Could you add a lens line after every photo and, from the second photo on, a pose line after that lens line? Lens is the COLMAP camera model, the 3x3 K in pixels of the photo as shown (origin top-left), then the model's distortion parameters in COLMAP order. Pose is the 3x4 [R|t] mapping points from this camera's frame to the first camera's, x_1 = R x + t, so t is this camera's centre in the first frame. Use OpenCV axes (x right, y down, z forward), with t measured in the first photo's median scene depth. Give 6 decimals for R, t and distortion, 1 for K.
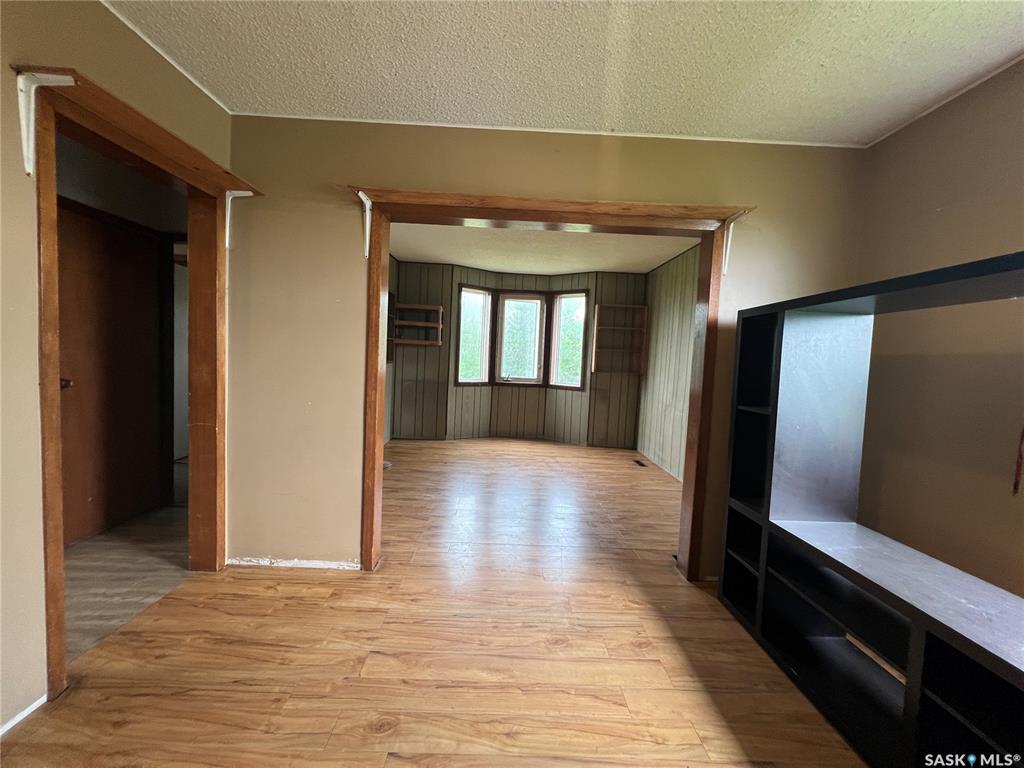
lens RADIAL K [[411.3, 0, 508.2], [0, 411.3, 381.2], [0, 0, 1]] dist [-0.000295, 0.000699]
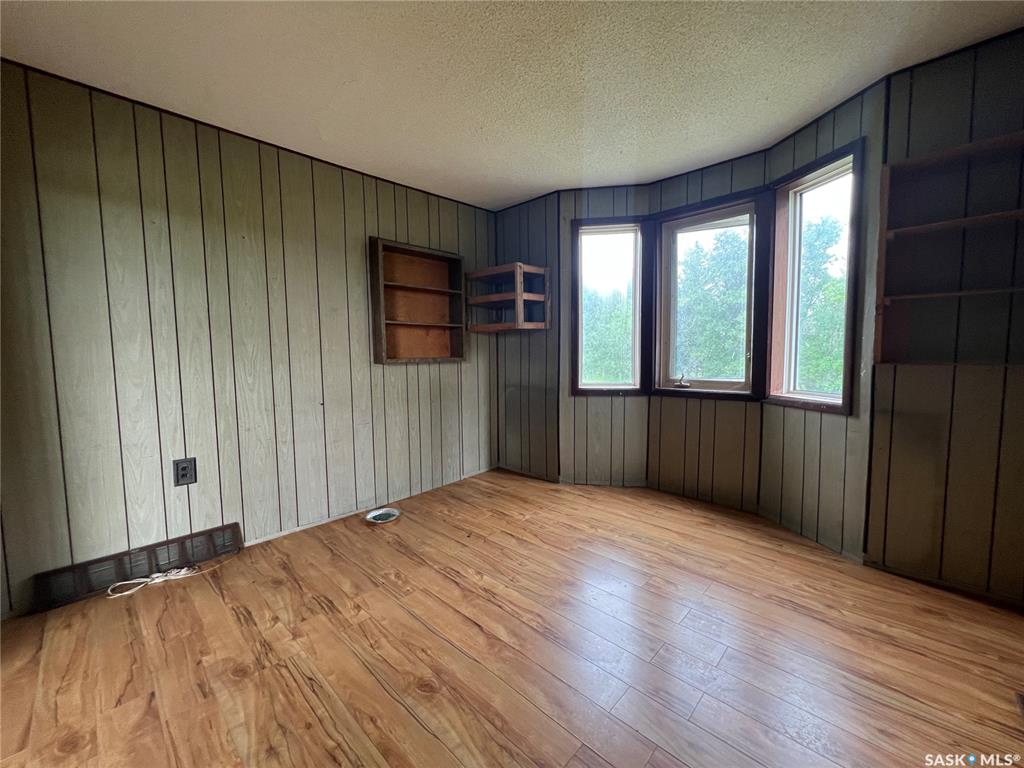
lens RADIAL K [[411.3, 0, 505.8], [0, 411.3, 383.1], [0, 0, 1]] dist [-0.000295, 0.000699]
pose [[0.707428, 0.000563, -0.706785, 0.220978], [0.003534, 0.999984, 0.004334, -0.009028], [0.706777, -0.005564, 0.707415, 0.498996]]
